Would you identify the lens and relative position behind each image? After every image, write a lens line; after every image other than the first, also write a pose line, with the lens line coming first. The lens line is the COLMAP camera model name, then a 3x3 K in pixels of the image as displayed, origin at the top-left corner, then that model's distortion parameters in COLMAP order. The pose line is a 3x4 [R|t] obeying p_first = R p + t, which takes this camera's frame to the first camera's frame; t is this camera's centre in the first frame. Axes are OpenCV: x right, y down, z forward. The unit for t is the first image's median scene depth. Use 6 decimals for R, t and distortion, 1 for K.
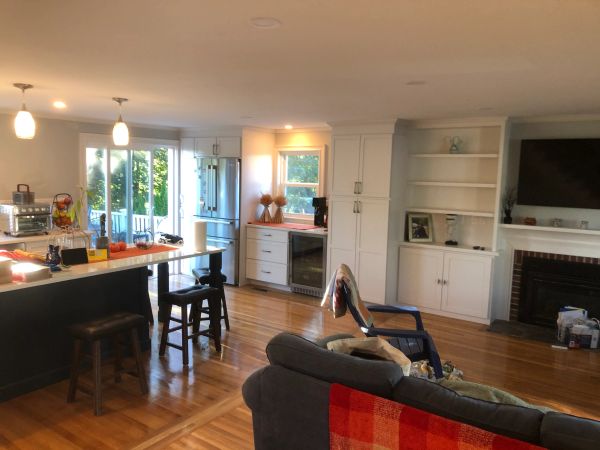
lens RADIAL K [[487.7, 0, 299.1], [0, 487.7, 221.0], [0, 0, 1]] dist [0.060232, -0.082566]
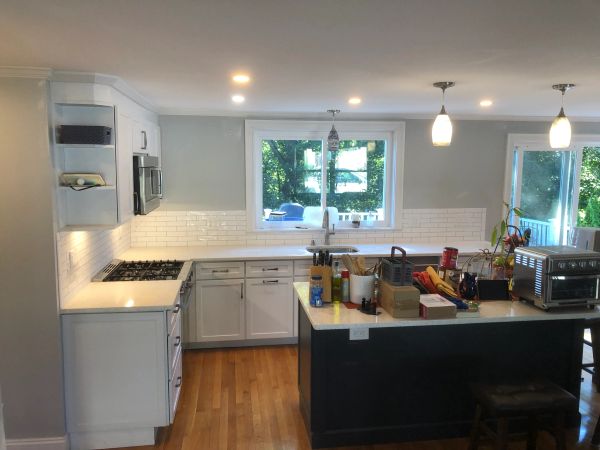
lens RADIAL K [[494.7, 0, 297.8], [0, 494.7, 217.9], [0, 0, 1]] dist [0.062181, -0.114429]
pose [[0.685305, 0.064263, -0.725416, -0.091301], [-0.068941, 0.997350, 0.023224, -0.046077], [0.724986, 0.034095, 0.687919, 0.229004]]
